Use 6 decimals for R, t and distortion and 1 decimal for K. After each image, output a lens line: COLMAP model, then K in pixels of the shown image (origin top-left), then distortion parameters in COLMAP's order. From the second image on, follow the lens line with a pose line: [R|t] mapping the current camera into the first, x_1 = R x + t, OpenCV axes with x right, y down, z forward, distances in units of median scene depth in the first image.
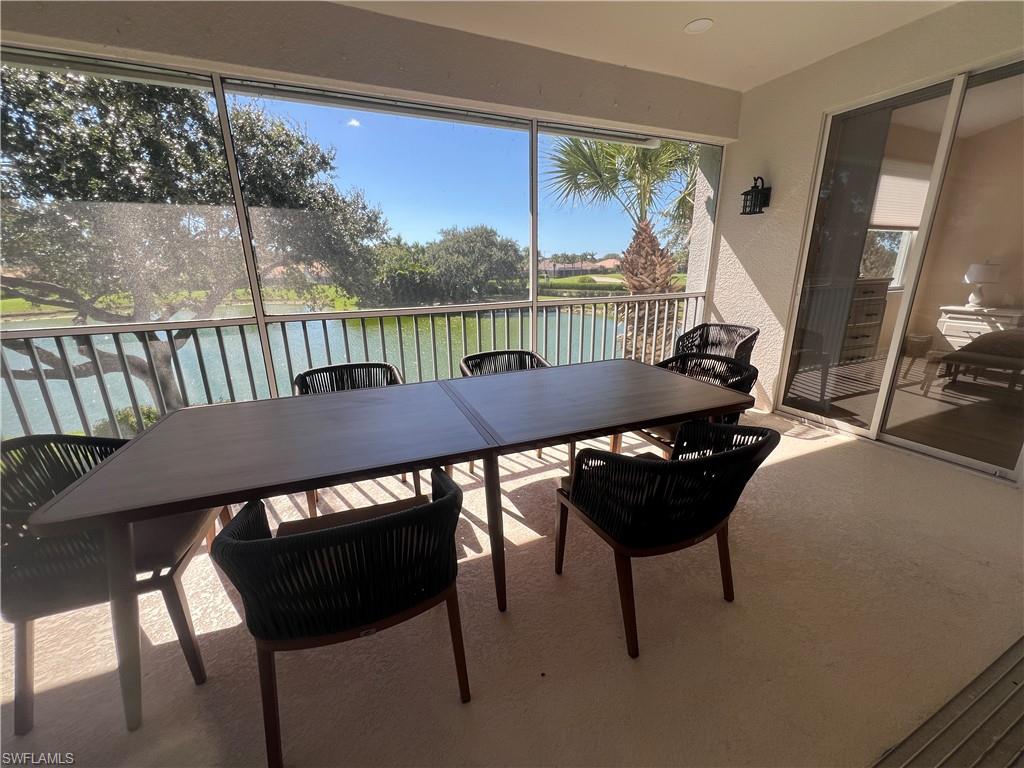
lens RADIAL K [[407.9, 0, 507.7], [0, 407.9, 387.2], [0, 0, 1]] dist [-0.002213, 0.000340]
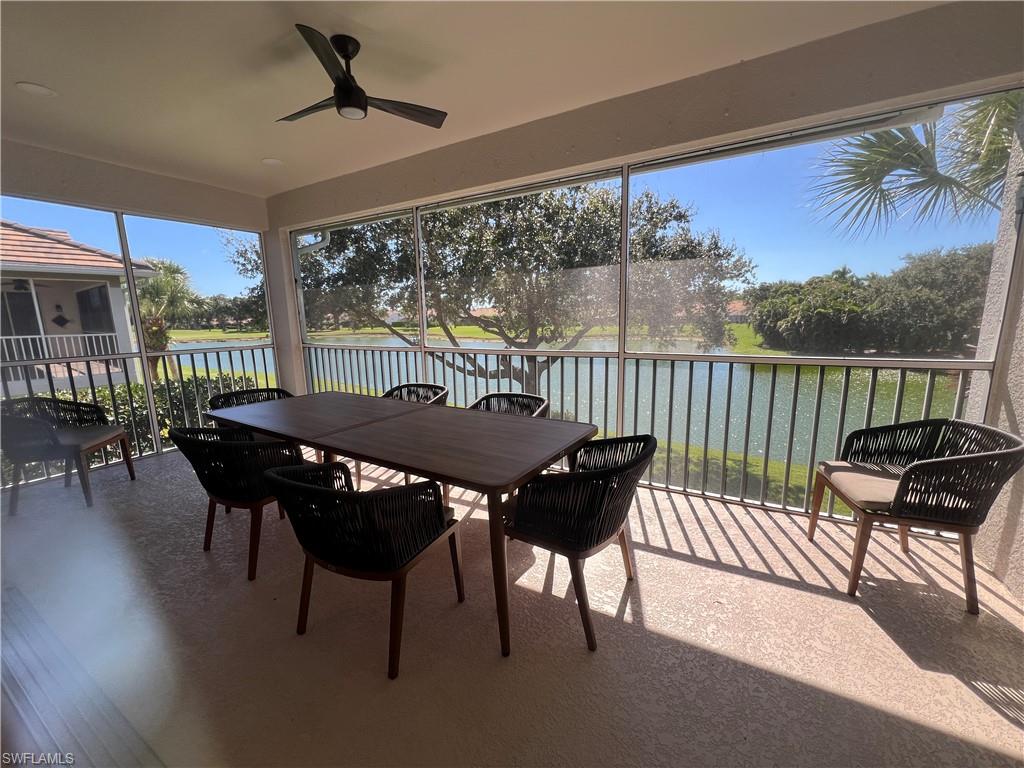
lens RADIAL K [[407.9, 0, 514.8], [0, 407.9, 383.9], [0, 0, 1]] dist [-0.002213, 0.000340]
pose [[0.603306, 0.131459, -0.786600, 0.408949], [-0.214836, 0.976649, -0.001554, -0.057609], [0.768028, 0.169928, 0.617461, 0.169893]]
